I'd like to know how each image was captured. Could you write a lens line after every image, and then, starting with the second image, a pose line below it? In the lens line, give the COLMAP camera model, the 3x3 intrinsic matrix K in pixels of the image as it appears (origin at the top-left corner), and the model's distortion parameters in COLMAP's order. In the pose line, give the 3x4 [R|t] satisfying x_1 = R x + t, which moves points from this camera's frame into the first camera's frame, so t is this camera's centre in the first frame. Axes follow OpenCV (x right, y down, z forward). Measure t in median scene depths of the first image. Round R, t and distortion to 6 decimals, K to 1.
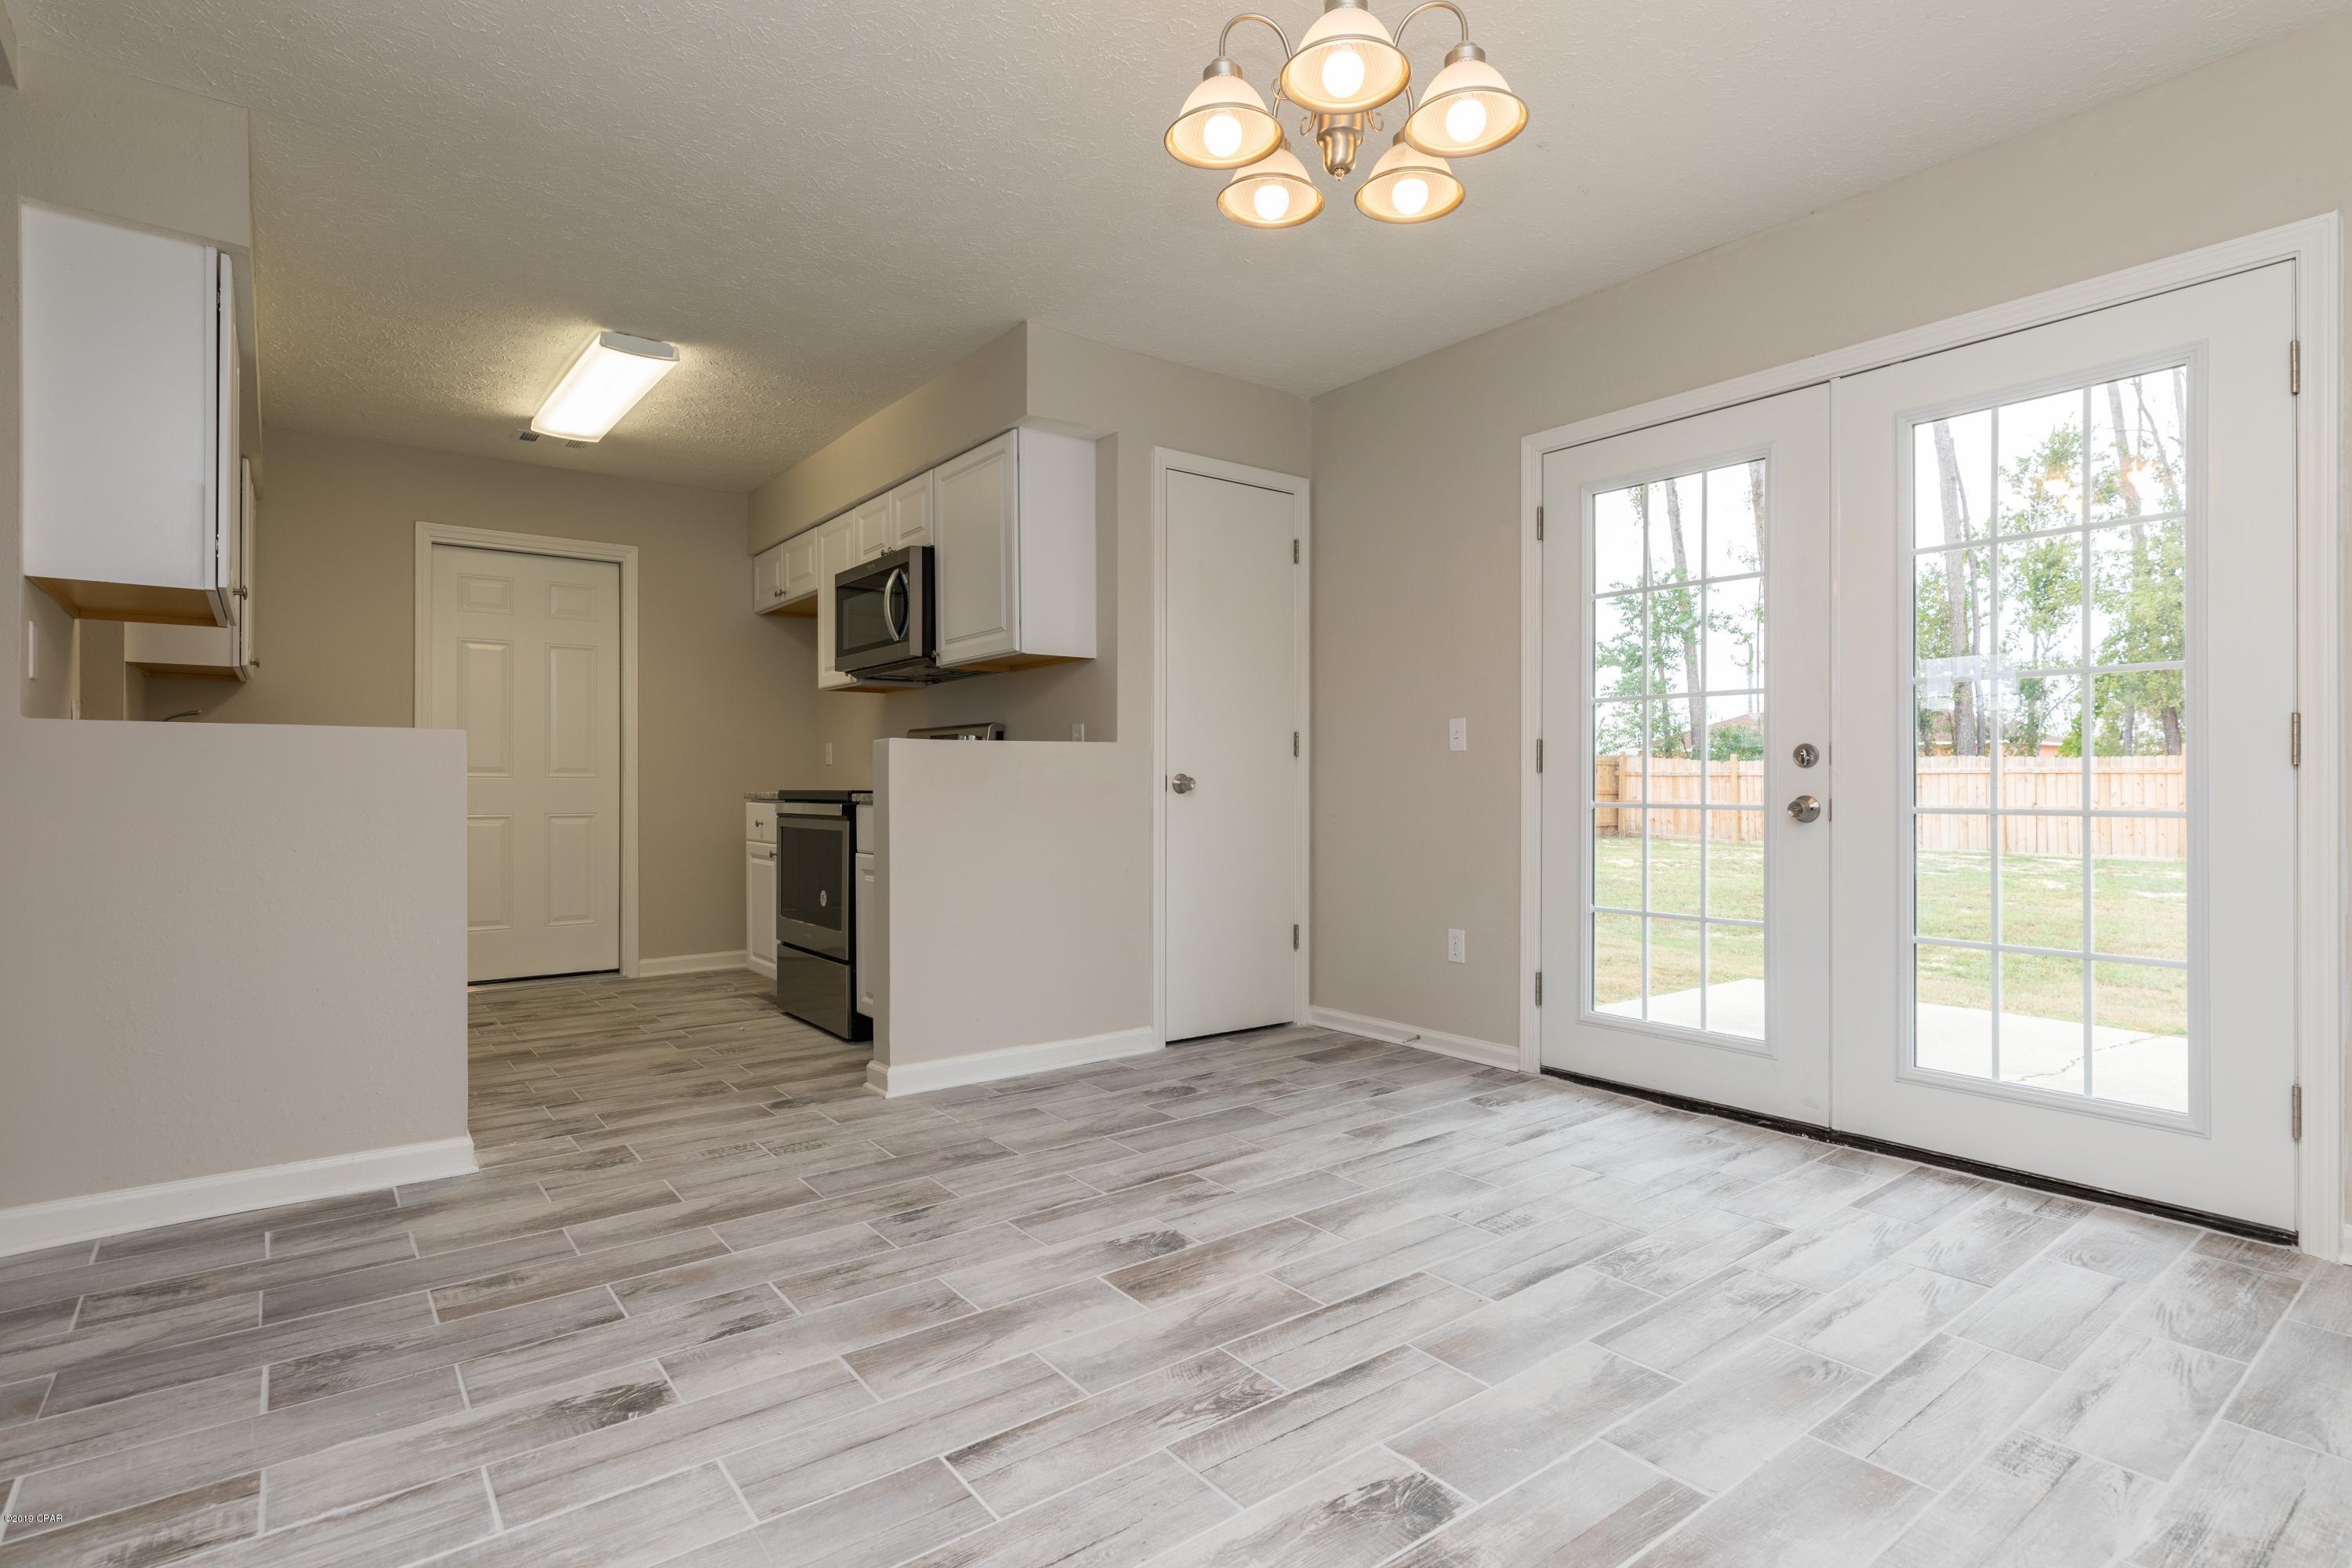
lens RADIAL K [[1179.4, 0, 1185.4], [0, 1179.4, 782.4], [0, 0, 1]] dist [-0.001835, -0.000639]
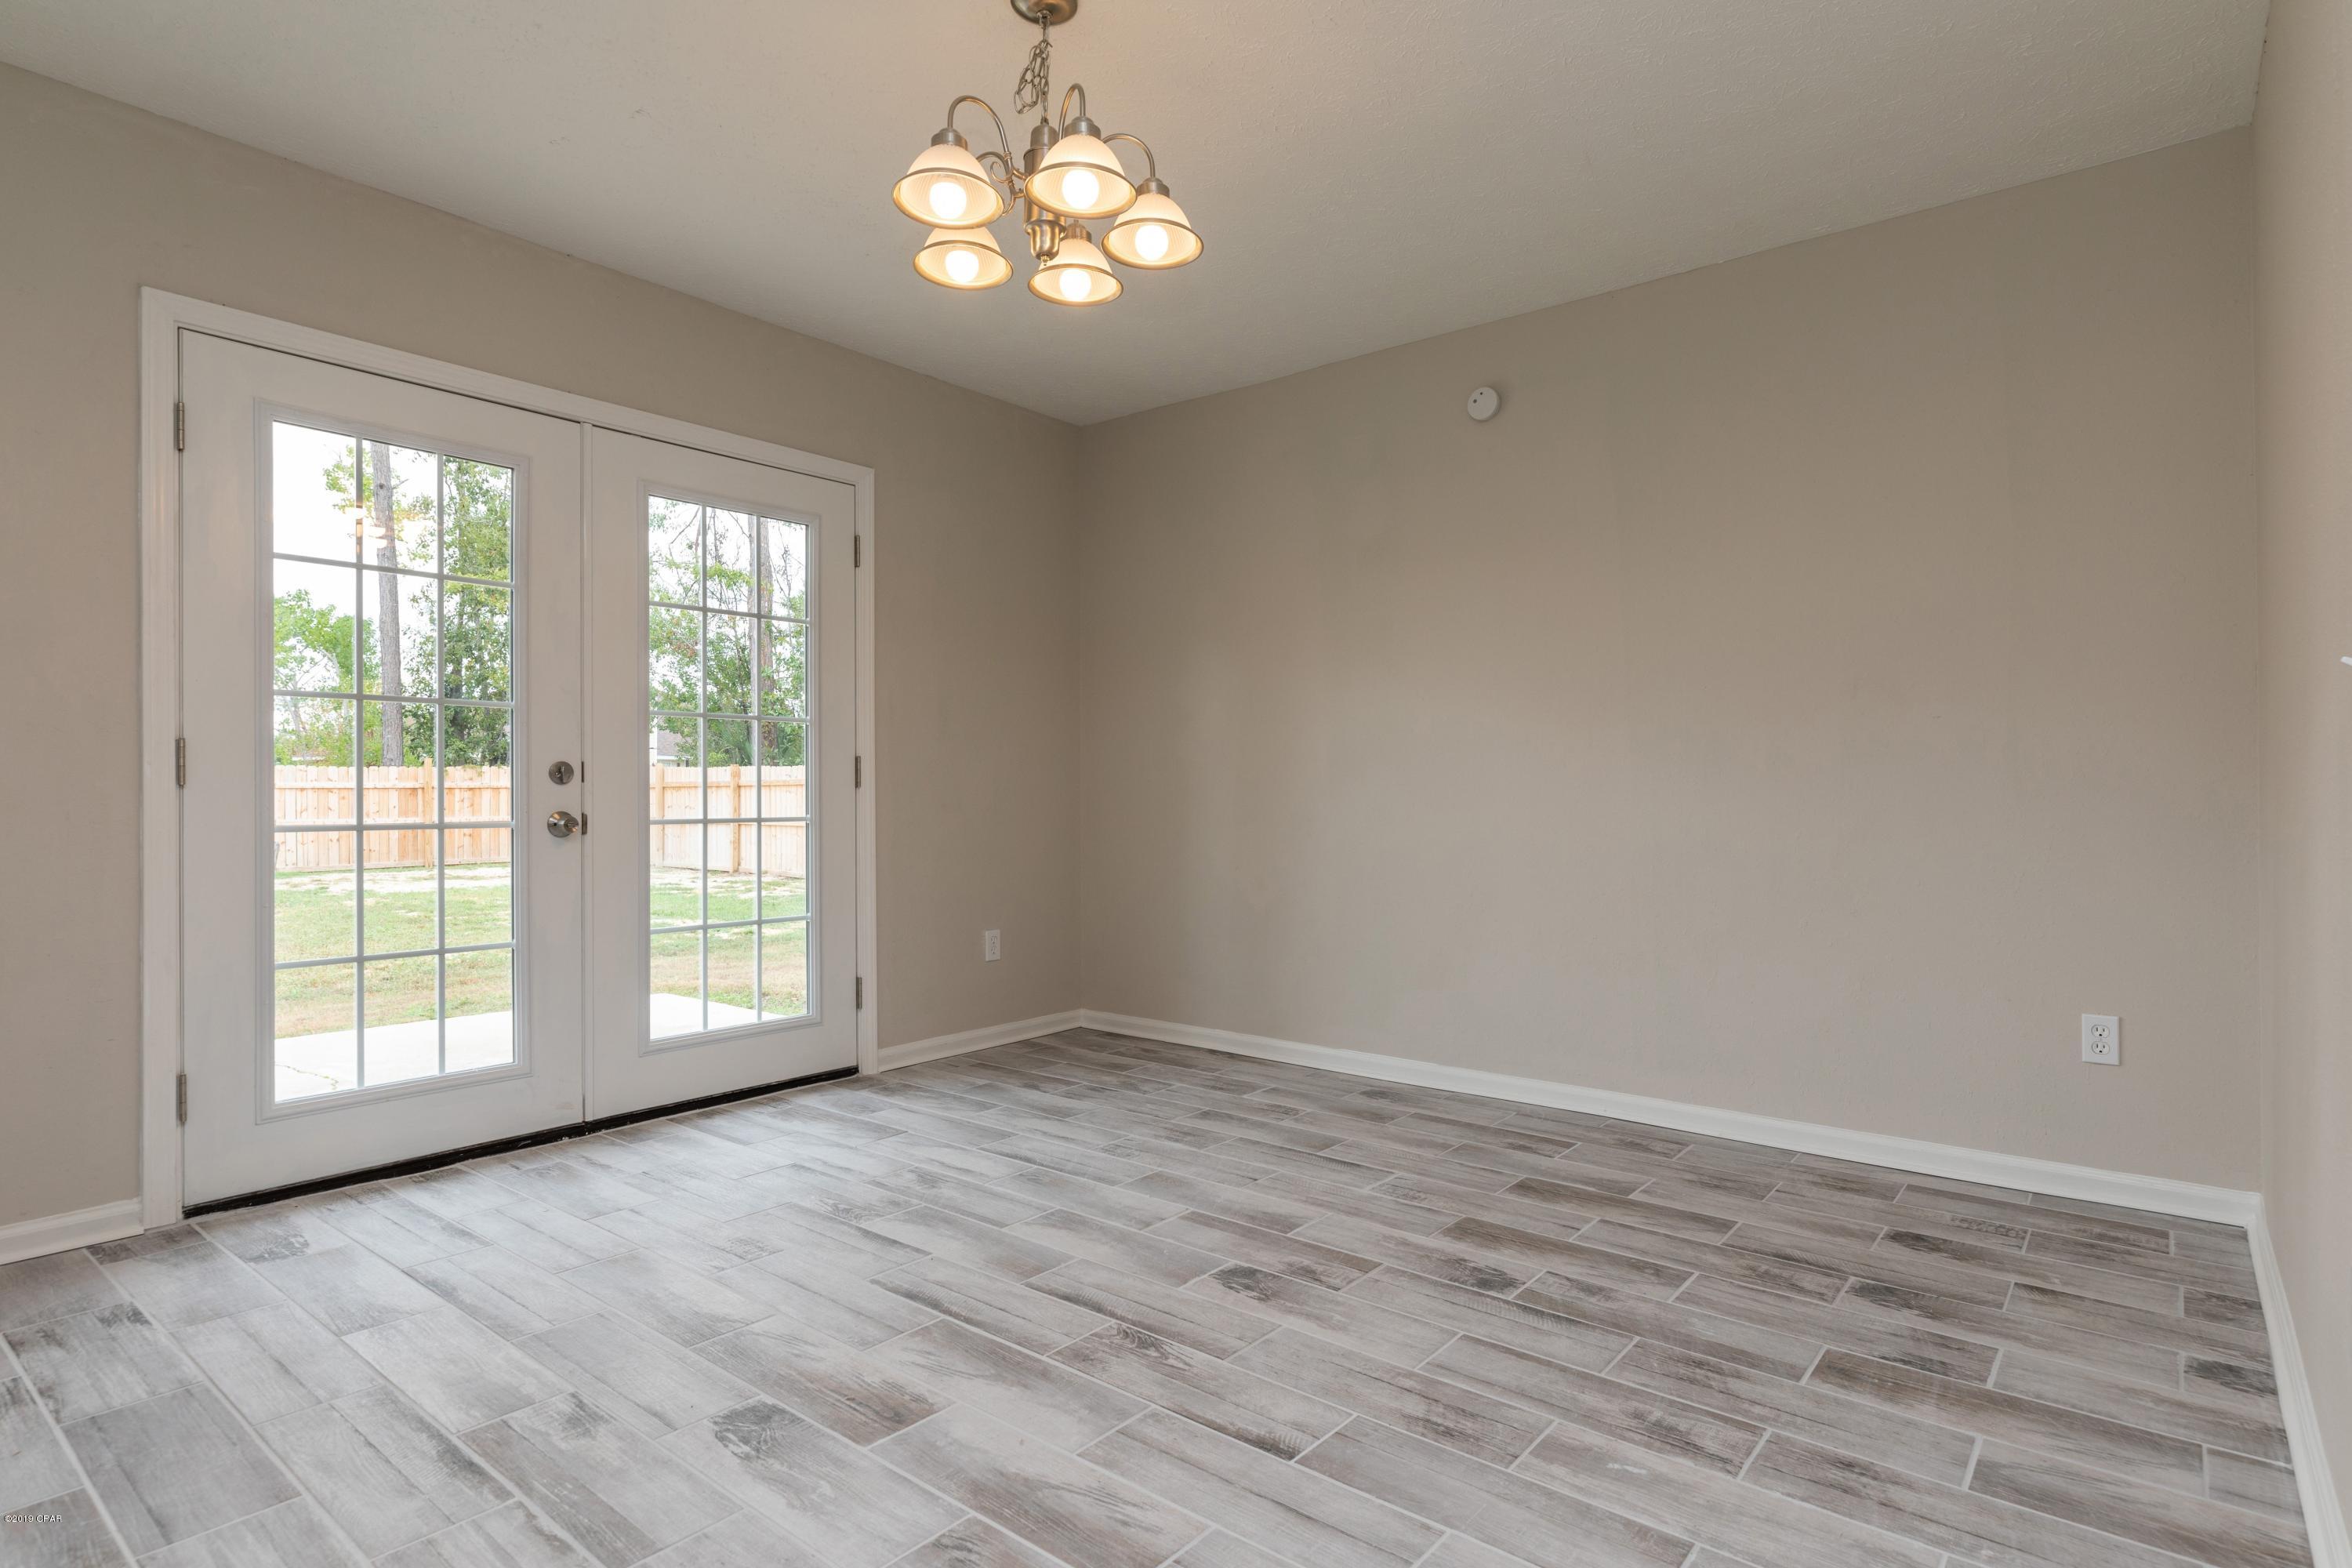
lens RADIAL K [[1204.7, 0, 1196.6], [0, 1204.7, 801.2], [0, 0, 1]] dist [-0.002499, -0.000315]
pose [[-0.238234, -0.004881, 0.971196, -0.676250], [0.002018, 0.999983, 0.005521, -0.003228], [-0.971206, 0.003275, -0.238220, 0.749169]]
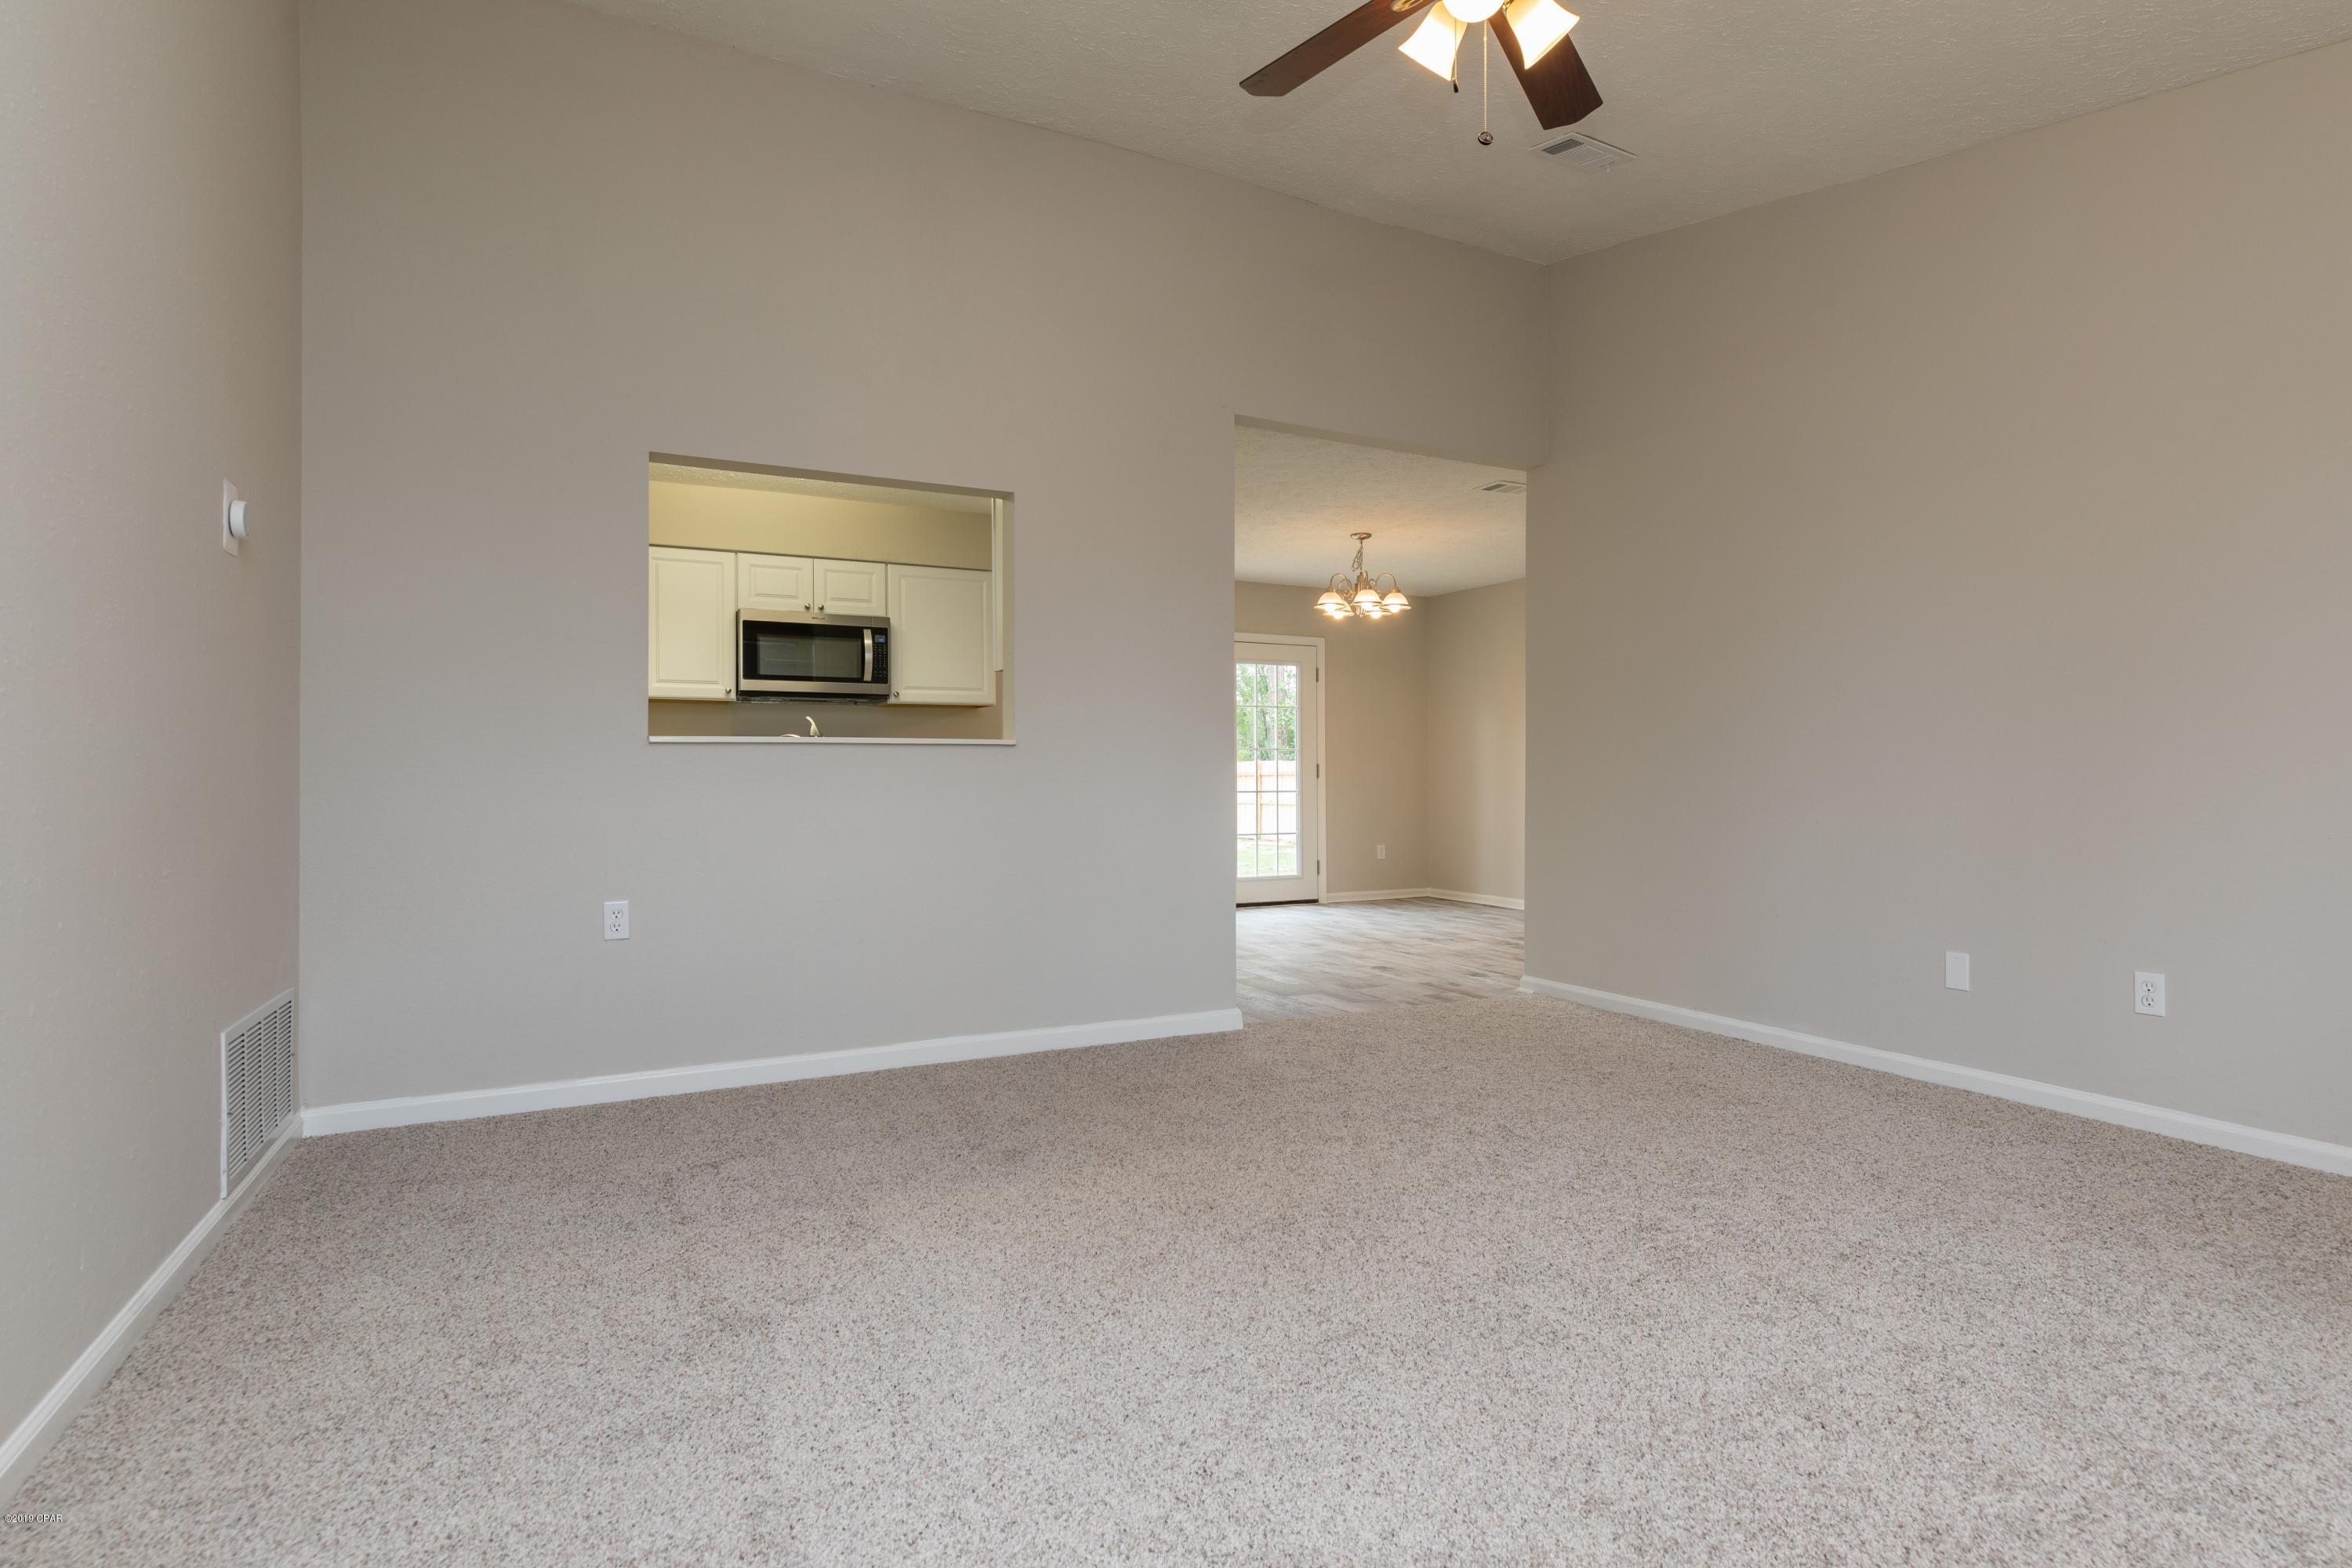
lens RADIAL K [[1186.2, 0, 1176.0], [0, 1186.2, 784.0], [0, 0, 1]] dist [-0.001561, -0.000492]
pose [[0.190795, -0.000425, 0.981630, -2.381149], [0.001255, 0.999999, 0.000189, 0.003933], [-0.981629, 0.001196, 0.190796, 0.568892]]
